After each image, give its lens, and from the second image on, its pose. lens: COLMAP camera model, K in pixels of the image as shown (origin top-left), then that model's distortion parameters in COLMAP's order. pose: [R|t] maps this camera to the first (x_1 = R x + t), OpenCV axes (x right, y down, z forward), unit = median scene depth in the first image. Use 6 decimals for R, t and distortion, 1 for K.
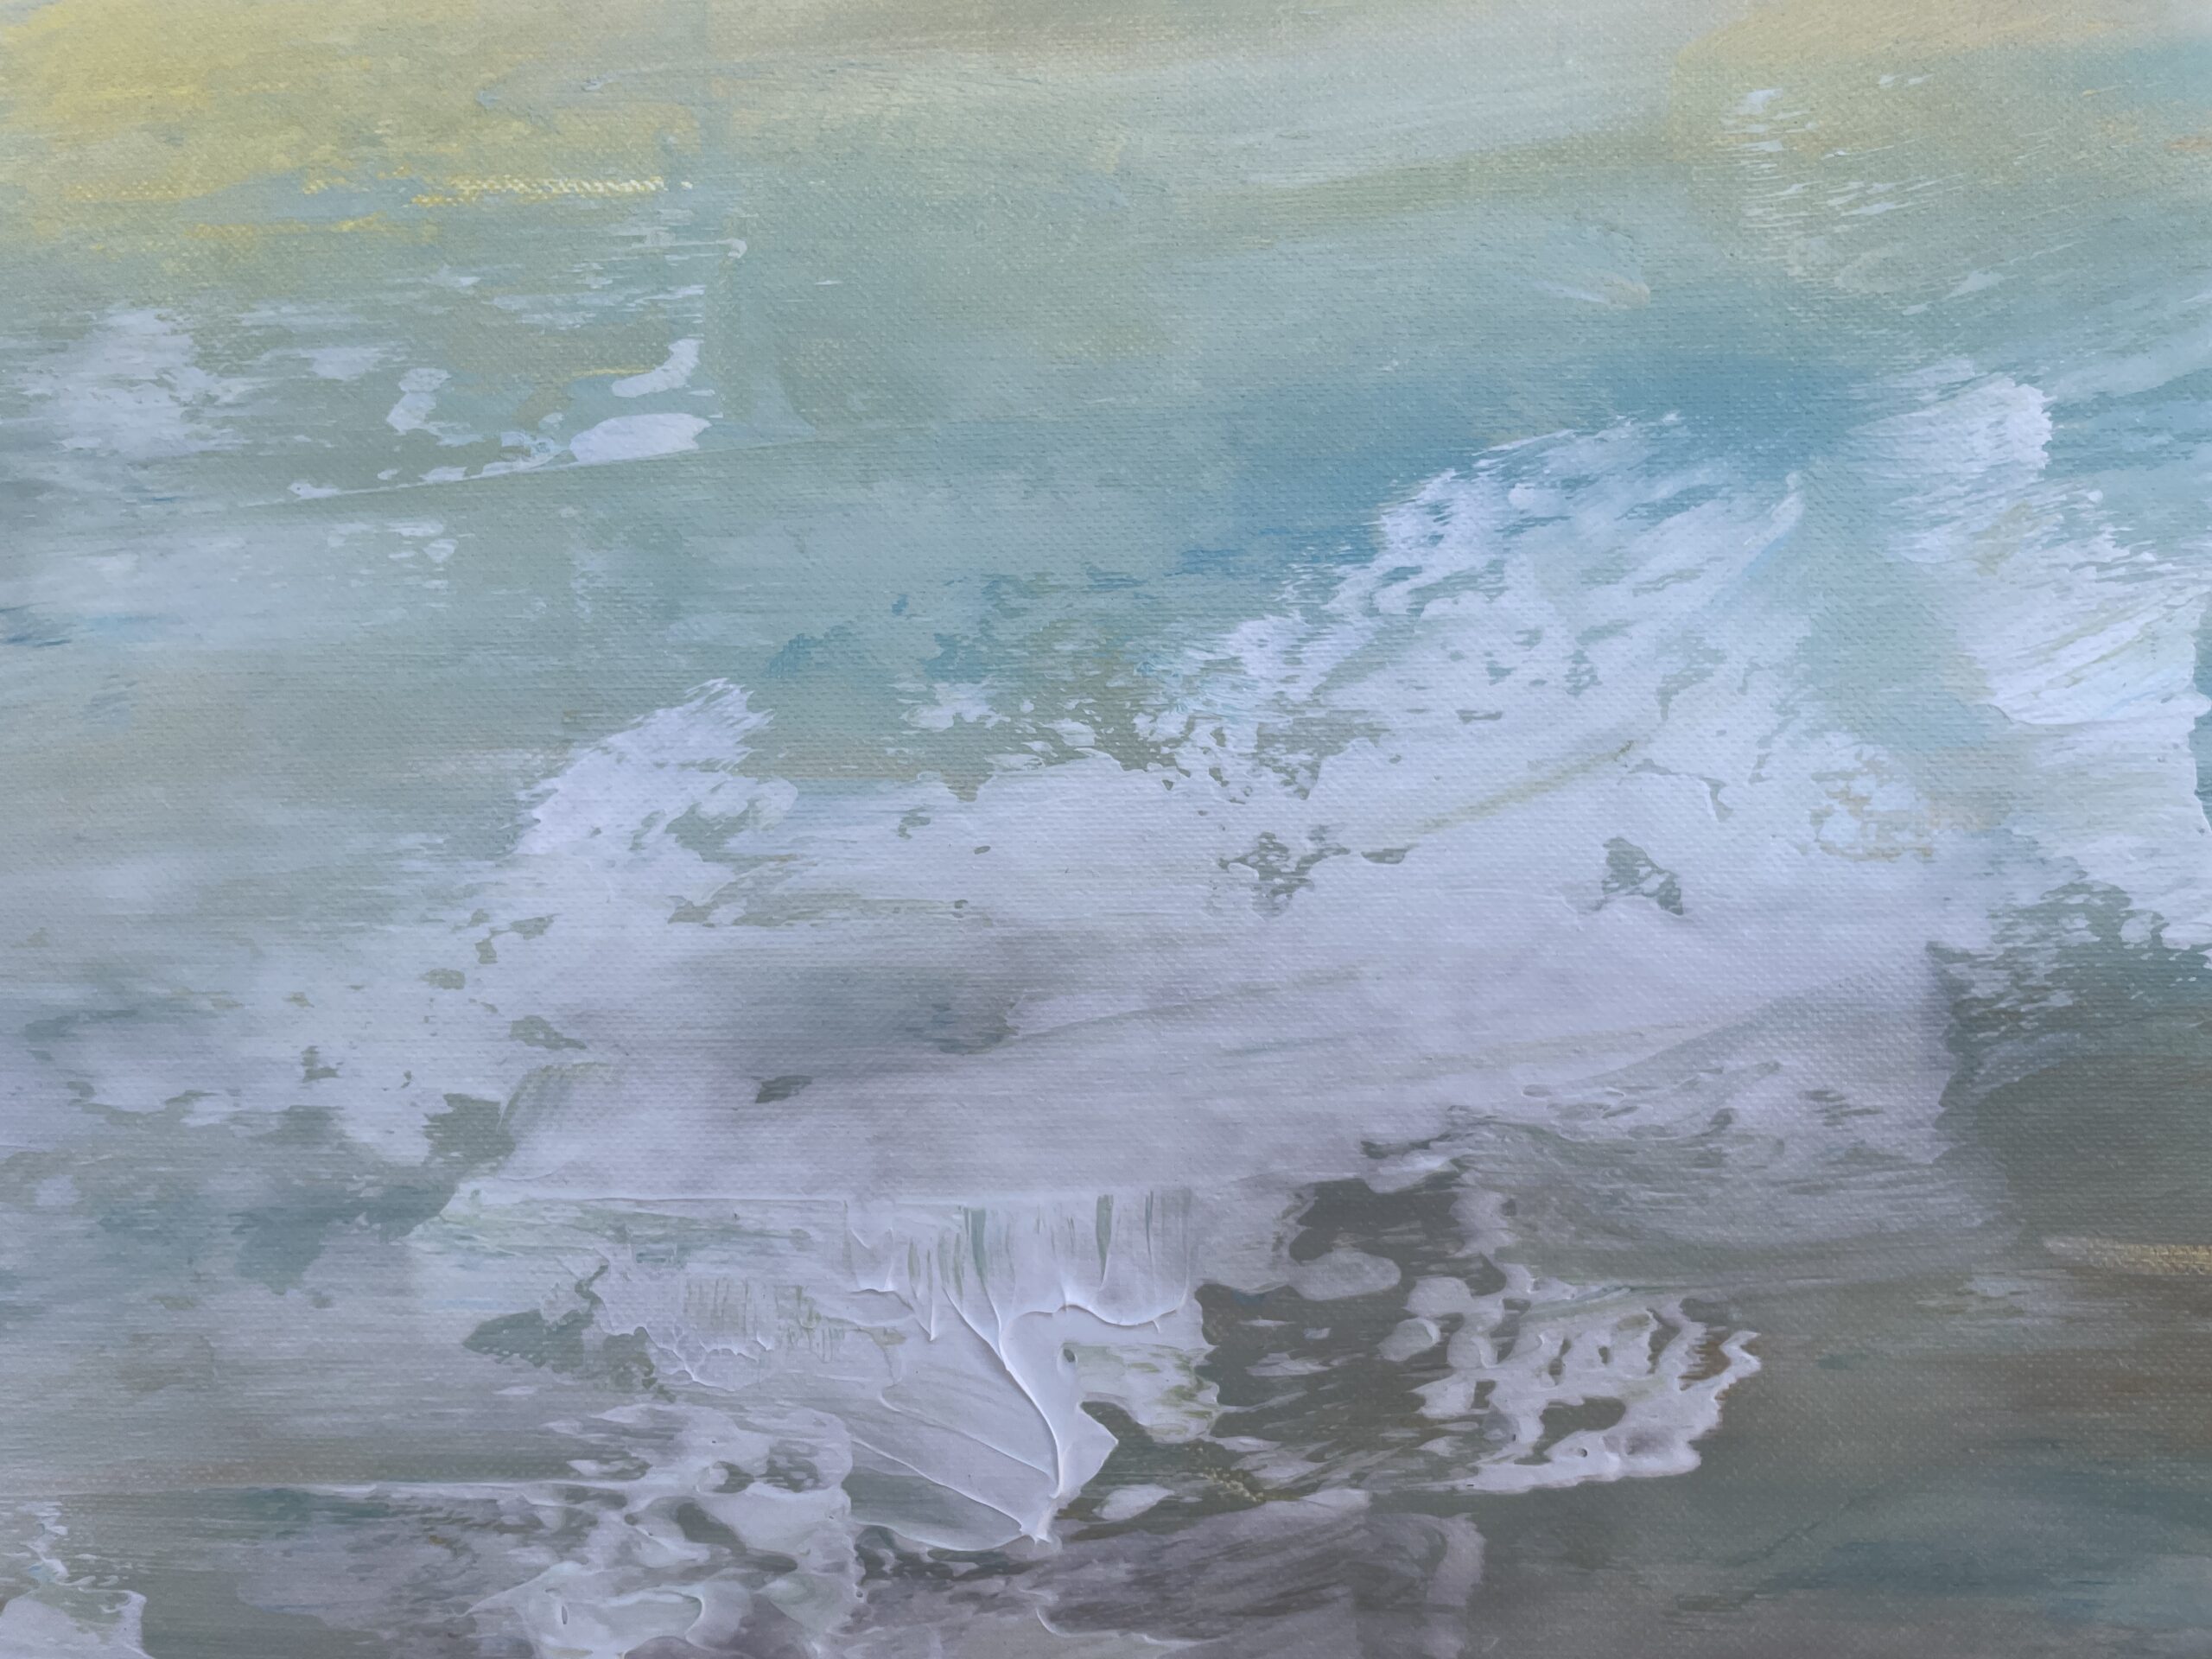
lens RADIAL K [[1675.8, 0, 1074.0], [0, 1675.8, 830.5], [0, 0, 1]] dist [0.060107, -0.097680]
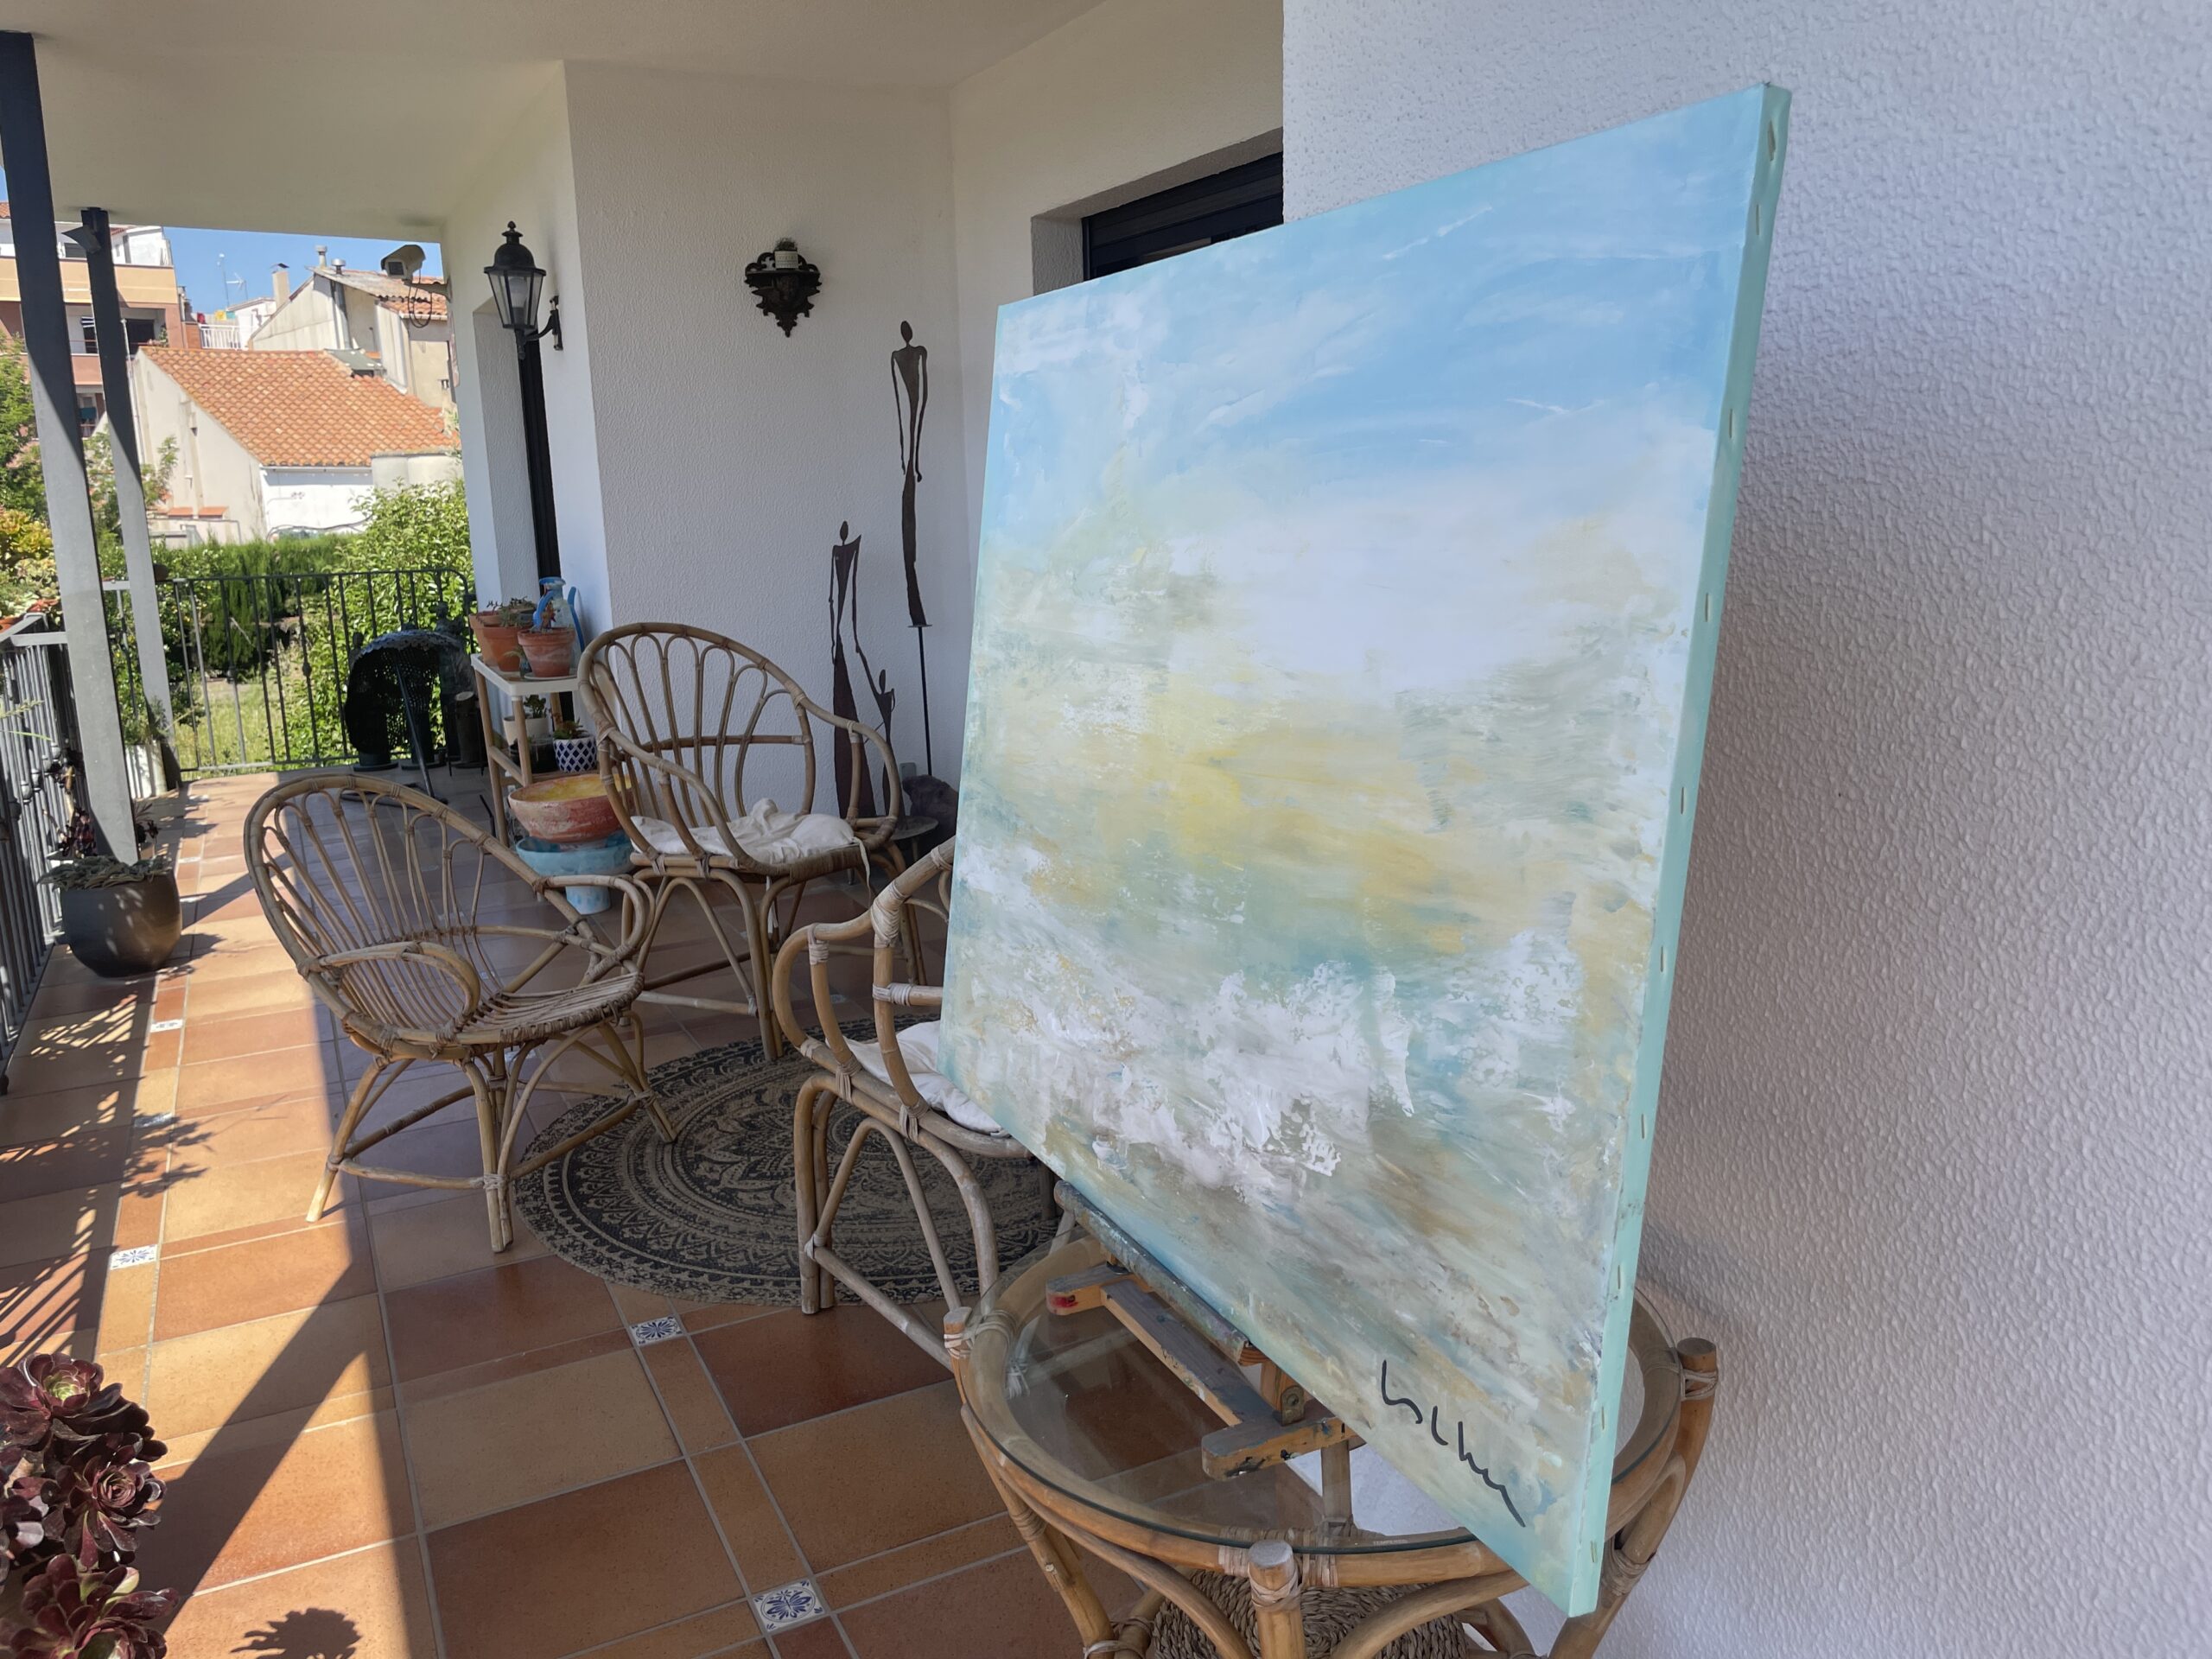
lens RADIAL K [[1675.8, 0, 1083.7], [0, 1675.8, 813.8], [0, 0, 1]] dist [0.060107, -0.097680]
pose [[0.469901, 0.146928, -0.870405, 4.025116], [-0.024122, 0.987819, 0.153725, -1.361081], [0.882390, -0.051239, 0.467721, -1.818930]]
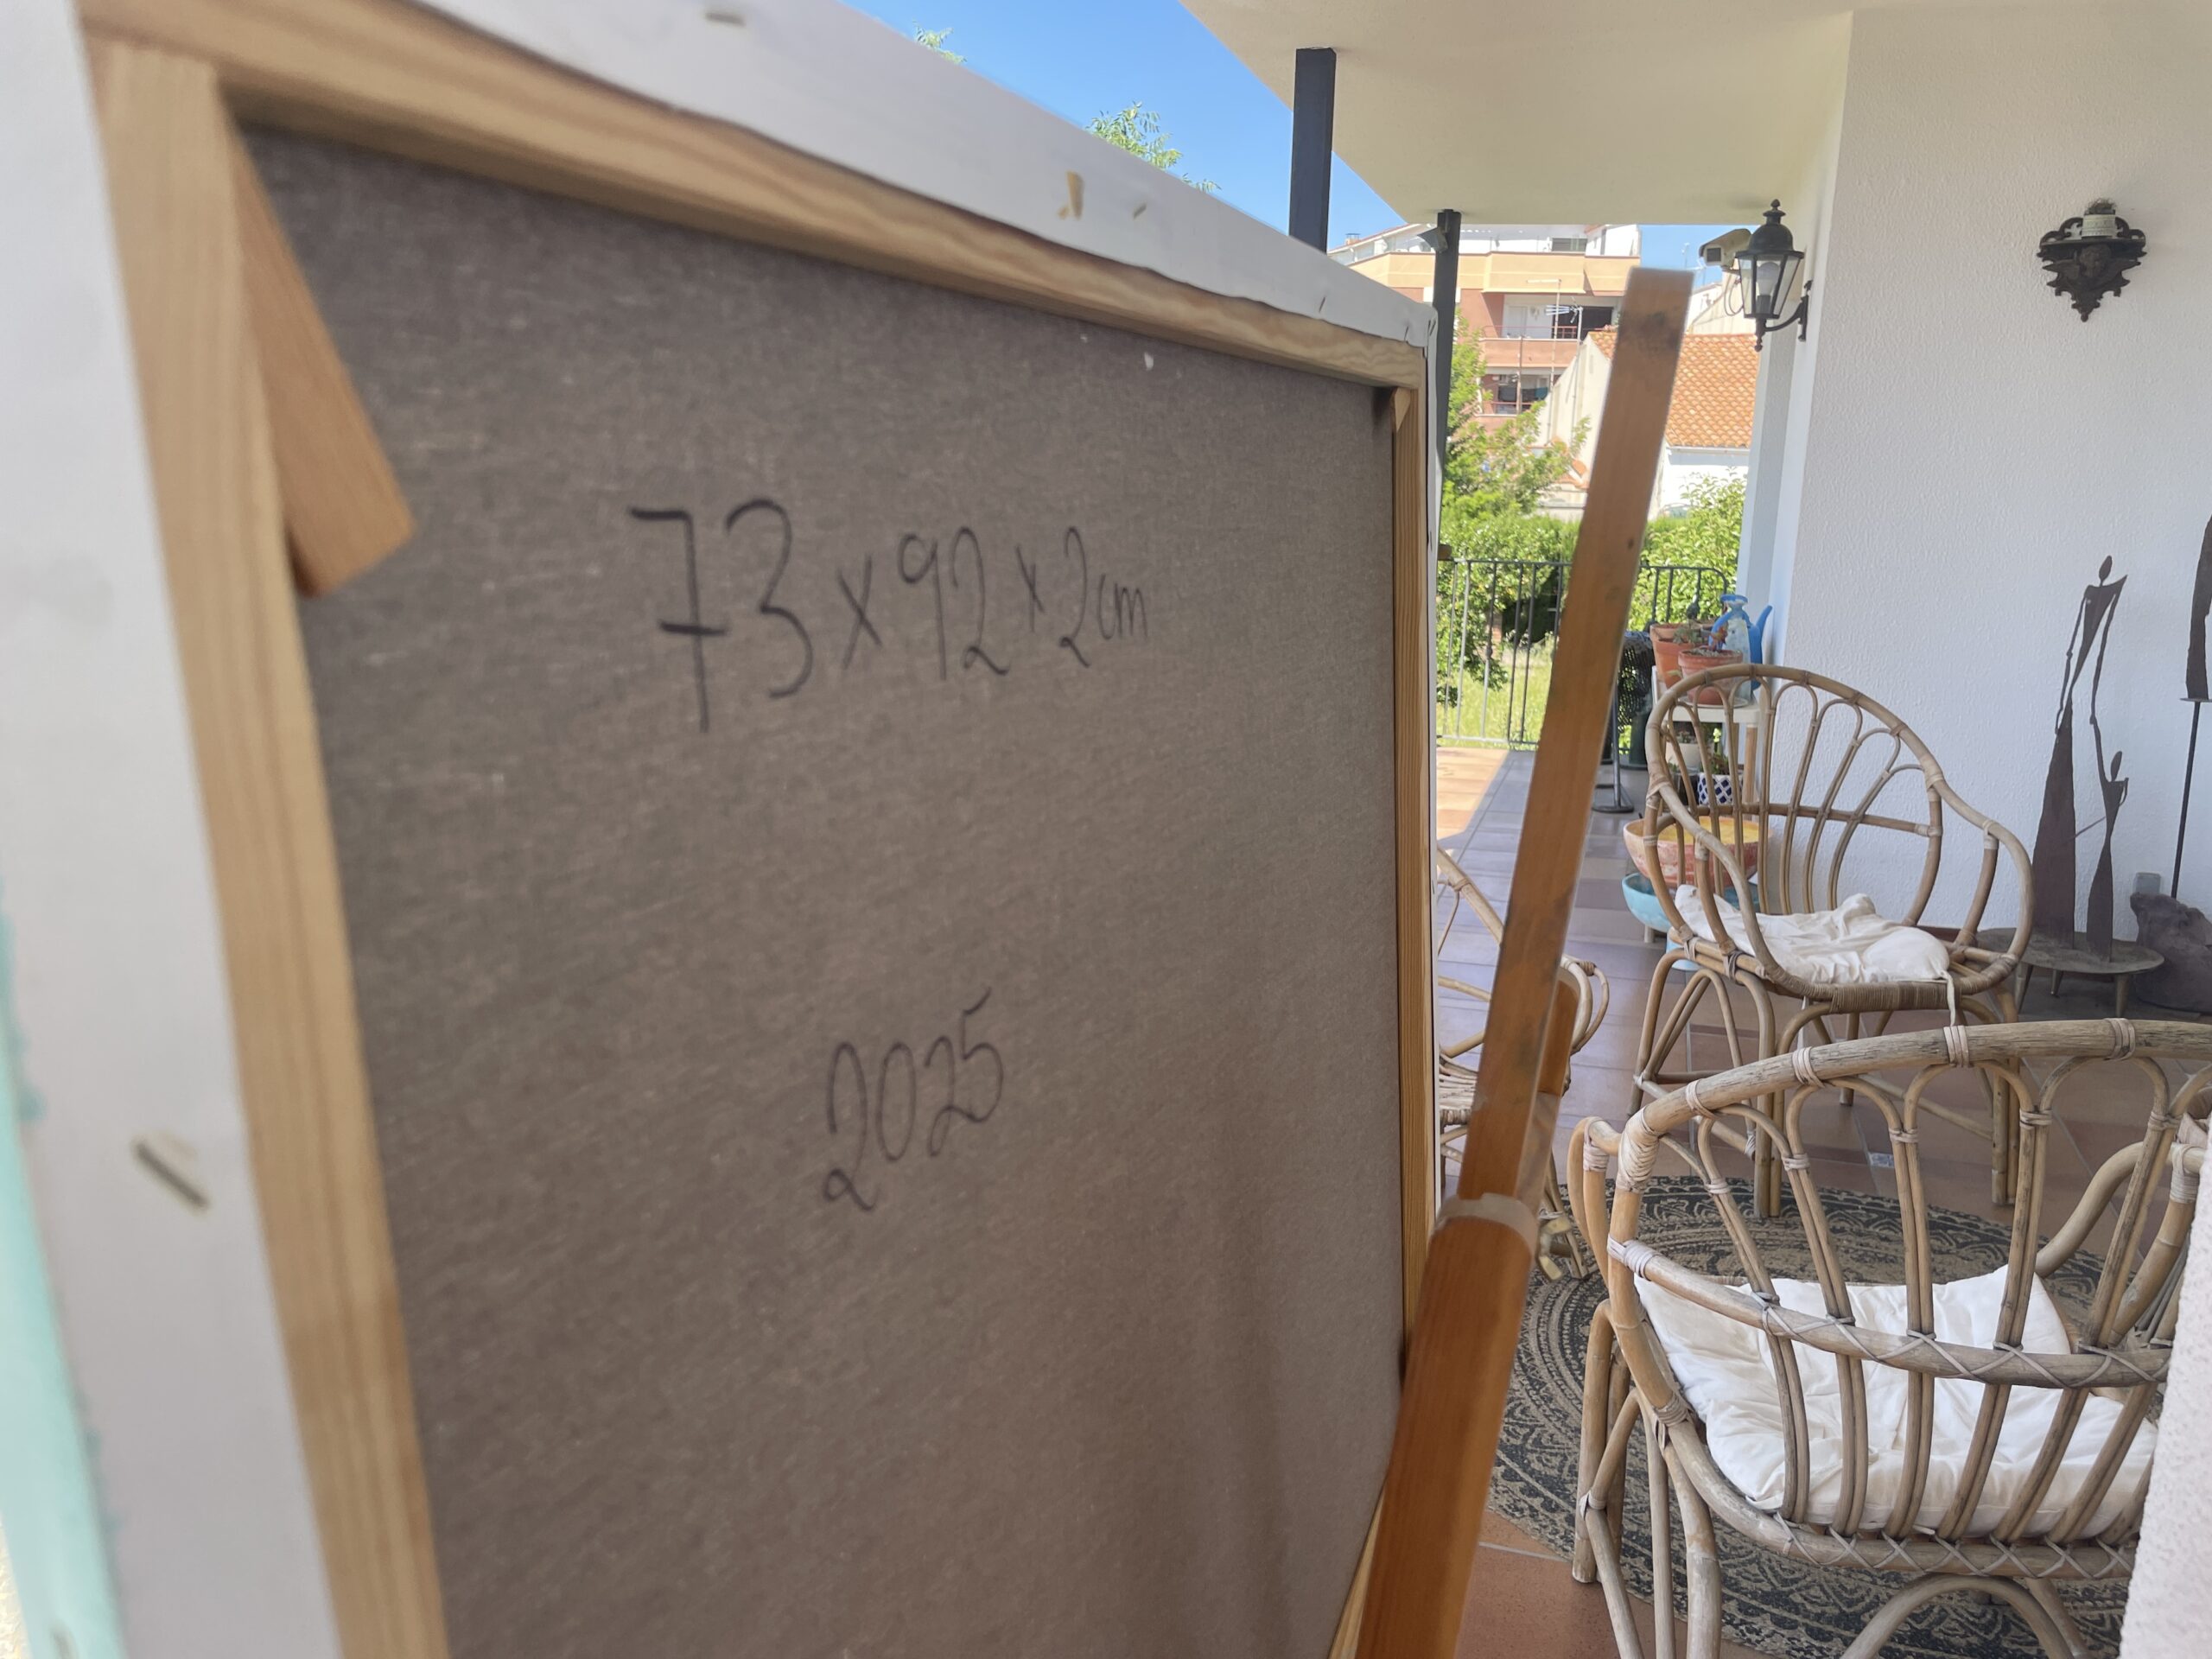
lens RADIAL K [[1675.8, 0, 1062.8], [0, 1675.8, 821.3], [0, 0, 1]] dist [0.060107, -0.097680]
pose [[-0.275139, 0.178335, -0.944720, 2.019740], [-0.083898, 0.974443, 0.208381, -1.881685], [0.957737, 0.136594, -0.253145, 1.205649]]
